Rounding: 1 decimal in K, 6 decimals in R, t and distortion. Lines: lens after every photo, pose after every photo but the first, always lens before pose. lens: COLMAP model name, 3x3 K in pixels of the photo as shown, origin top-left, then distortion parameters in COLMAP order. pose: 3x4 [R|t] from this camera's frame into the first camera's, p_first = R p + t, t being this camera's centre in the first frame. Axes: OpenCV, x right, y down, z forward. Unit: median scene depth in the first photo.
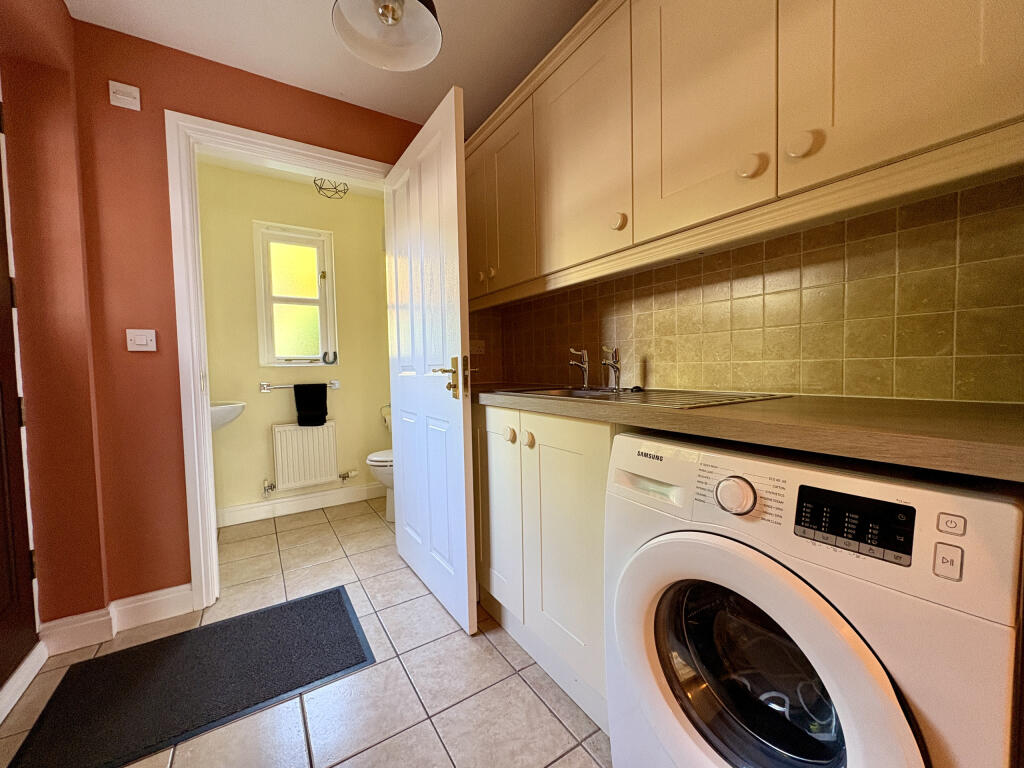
lens RADIAL K [[405.9, 0, 512.0], [0, 405.9, 384.0], [0, 0, 1]] dist [-0.000654, 0.000183]
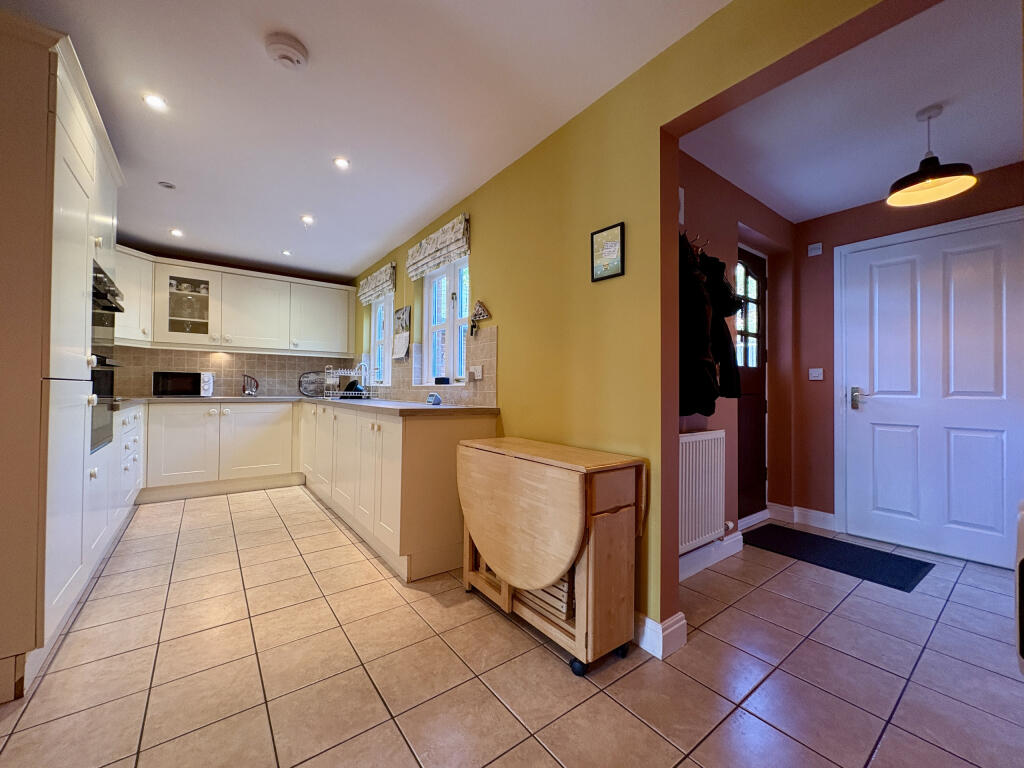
lens RADIAL K [[405.9, 0, 512.0], [0, 405.9, 384.0], [0, 0, 1]] dist [-0.000654, 0.000183]
pose [[0.074884, 0.011208, -0.997129, 0.886044], [-0.053771, 0.998527, 0.007186, -0.000142], [0.995741, 0.053078, 0.075376, -0.562537]]
